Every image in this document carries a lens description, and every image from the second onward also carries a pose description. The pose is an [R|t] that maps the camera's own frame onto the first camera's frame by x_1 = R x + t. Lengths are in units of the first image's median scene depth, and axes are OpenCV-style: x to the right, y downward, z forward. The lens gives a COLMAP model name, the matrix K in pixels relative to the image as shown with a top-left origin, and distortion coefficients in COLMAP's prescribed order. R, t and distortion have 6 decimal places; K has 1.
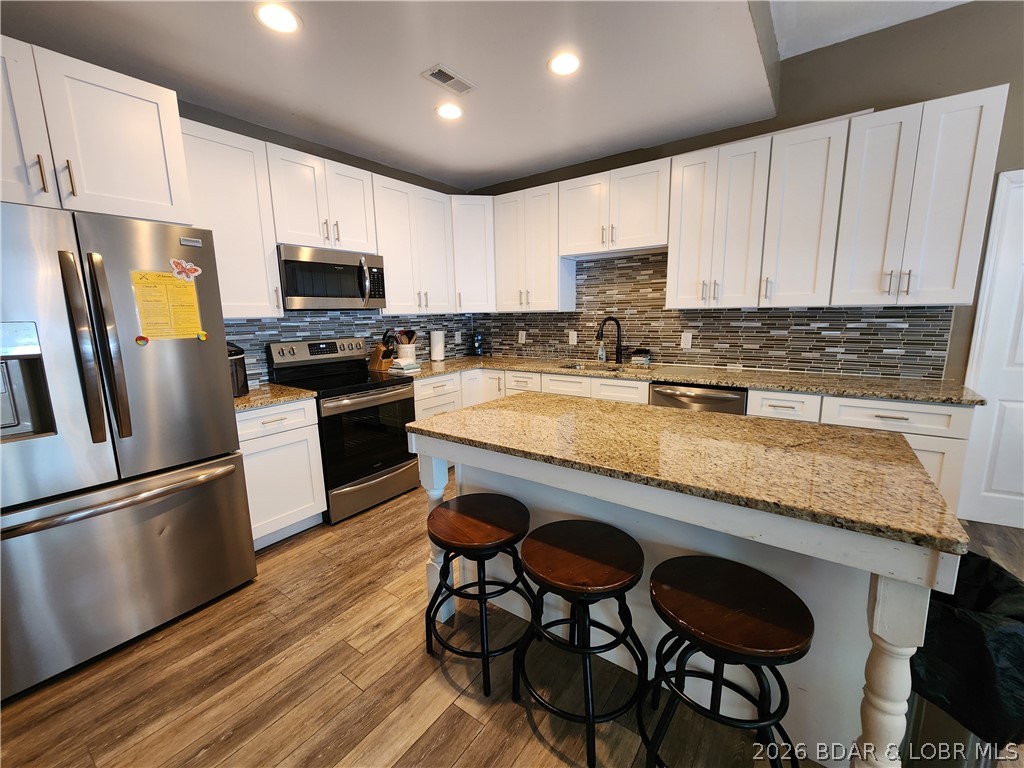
lens RADIAL K [[422.9, 0, 514.5], [0, 422.9, 384.4], [0, 0, 1]] dist [-0.001231, 0.000403]
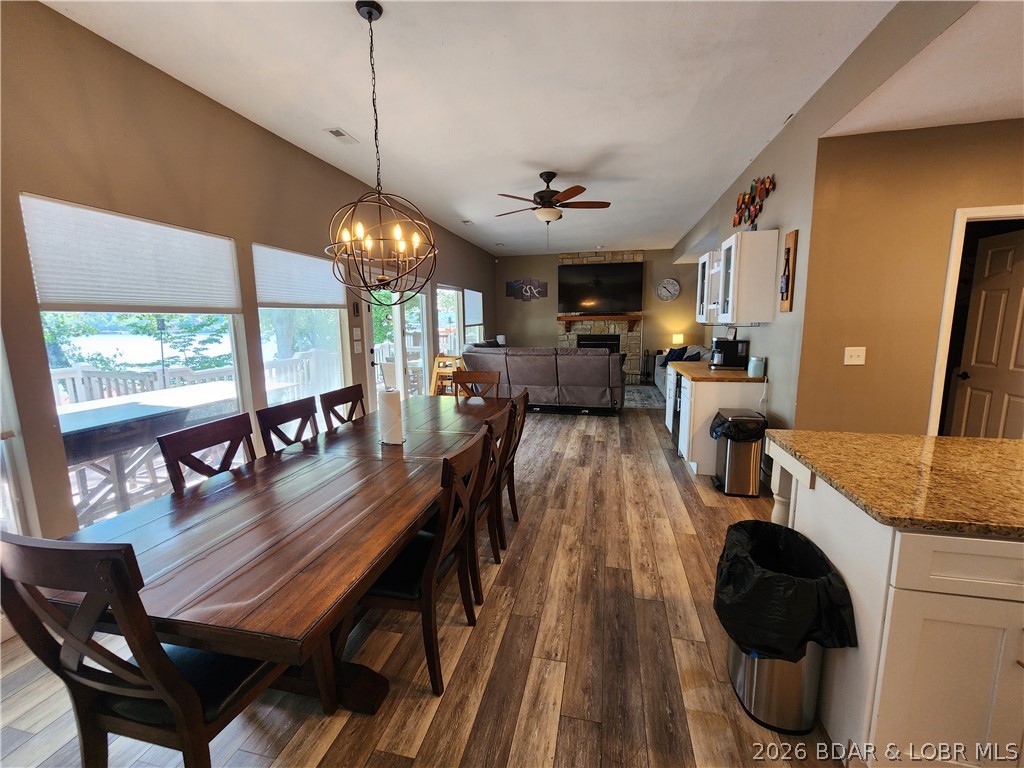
lens RADIAL K [[422.9, 0, 516.4], [0, 422.9, 385.0], [0, 0, 1]] dist [-0.001231, 0.000403]
pose [[-0.916641, 0.091314, -0.389141, 0.851832], [-0.036119, 0.950650, 0.308155, -0.147173], [0.398076, 0.296523, -0.868107, 0.633429]]
